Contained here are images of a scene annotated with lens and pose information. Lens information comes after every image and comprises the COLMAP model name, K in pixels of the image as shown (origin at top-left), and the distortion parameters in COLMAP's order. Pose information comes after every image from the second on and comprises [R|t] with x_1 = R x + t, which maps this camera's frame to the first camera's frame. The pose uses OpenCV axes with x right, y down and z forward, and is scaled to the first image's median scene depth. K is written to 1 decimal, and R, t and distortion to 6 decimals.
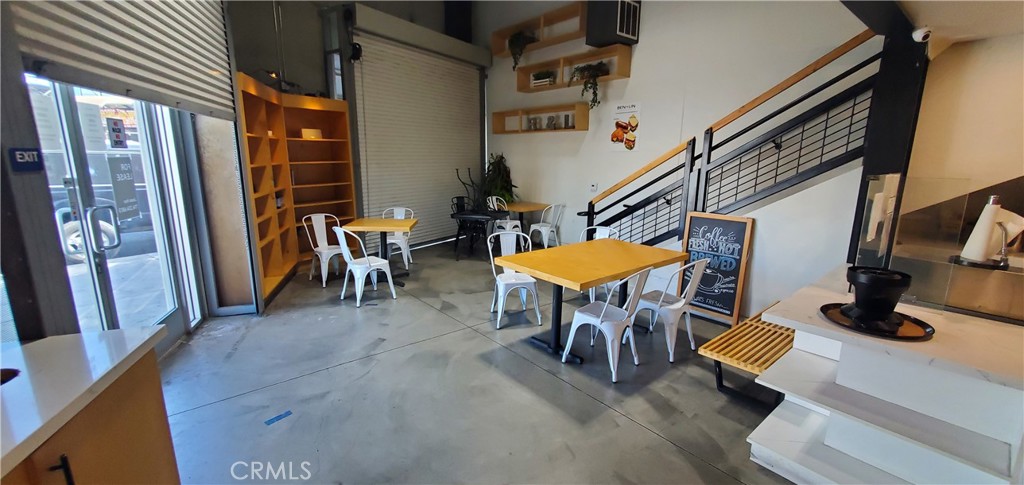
lens RADIAL K [[406.1, 0, 510.9], [0, 406.1, 236.7], [0, 0, 1]] dist [0.008901, -0.004543]
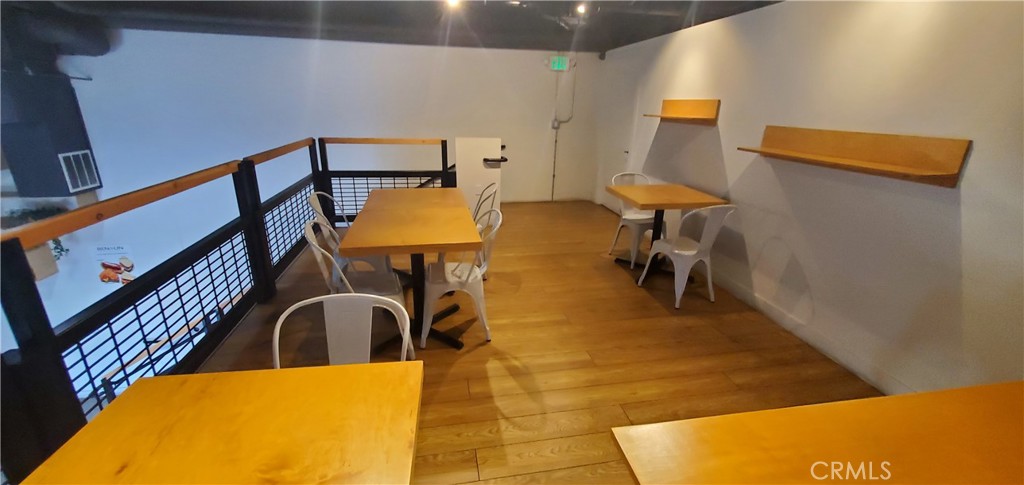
lens RADIAL K [[406.1, 0, 510.9], [0, 406.1, 236.7], [0, 0, 1]] dist [0.008901, -0.004543]
pose [[0.500923, -0.270903, 0.822002, -0.019262], [0.157996, 0.962415, 0.220897, -0.440734], [-0.850949, 0.019221, 0.524897, -0.295963]]
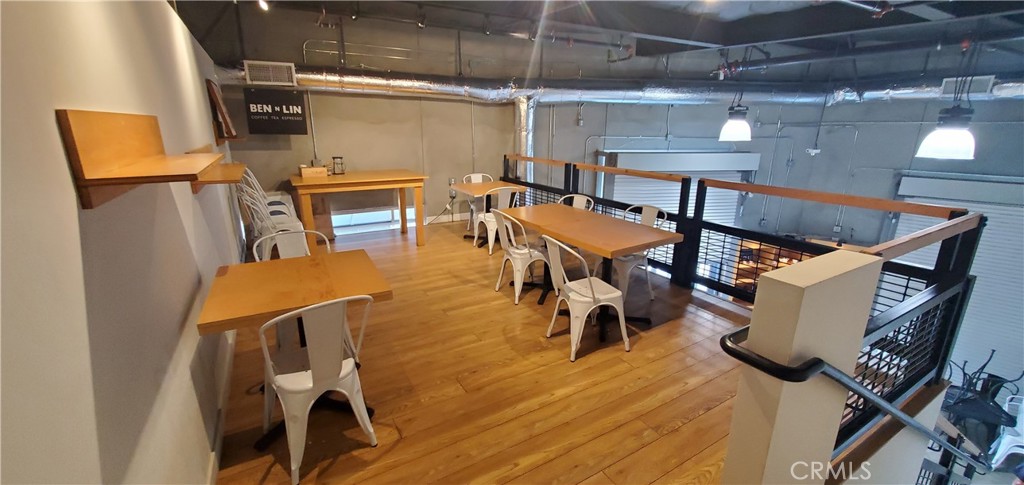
lens RADIAL K [[406.7, 0, 512.6], [0, 406.7, 236.9], [0, 0, 1]] dist [0.002378, -0.000344]
pose [[-0.159310, 0.246898, -0.955857, 0.980907], [-0.205311, 0.938767, 0.276703, -0.506571], [0.965644, 0.240330, -0.098864, 0.058635]]
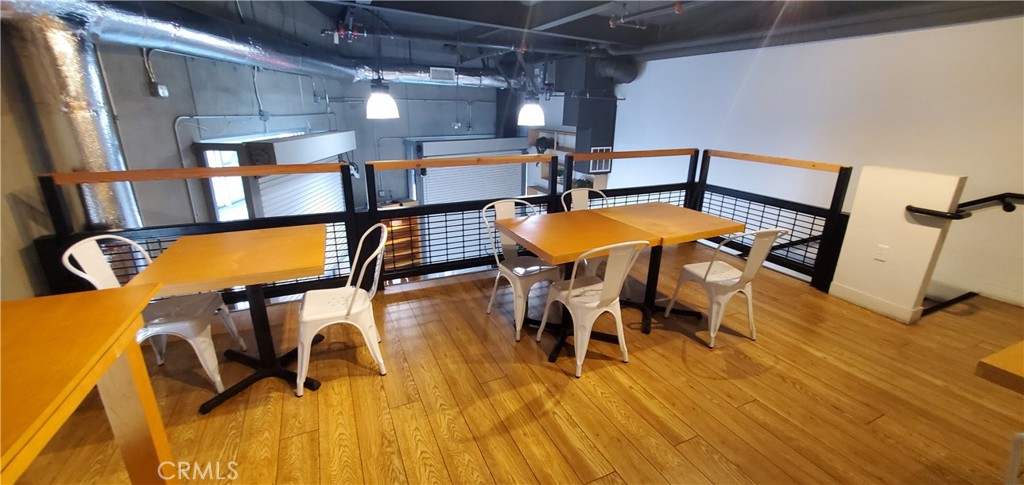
lens RADIAL K [[403.0, 0, 511.4], [0, 403.0, 238.2], [0, 0, 1]] dist [-0.000339, -0.000205]
pose [[0.964208, 0.083906, -0.251519, 0.361200], [-0.056424, 0.991812, 0.114563, -0.407415], [0.259072, -0.096271, 0.961048, -0.427096]]
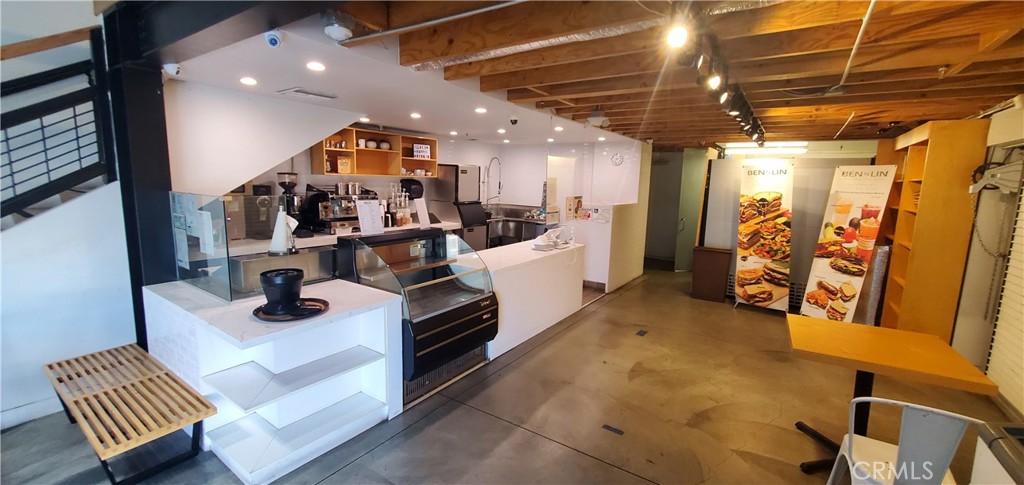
lens RADIAL K [[406.7, 0, 512.6], [0, 406.7, 236.9], [0, 0, 1]] dist [0.002378, -0.000344]
pose [[-0.266553, -0.150847, 0.951943, -0.158832], [0.158941, 0.967275, 0.197781, -0.052505], [-0.950625, 0.204022, -0.233854, 0.201402]]
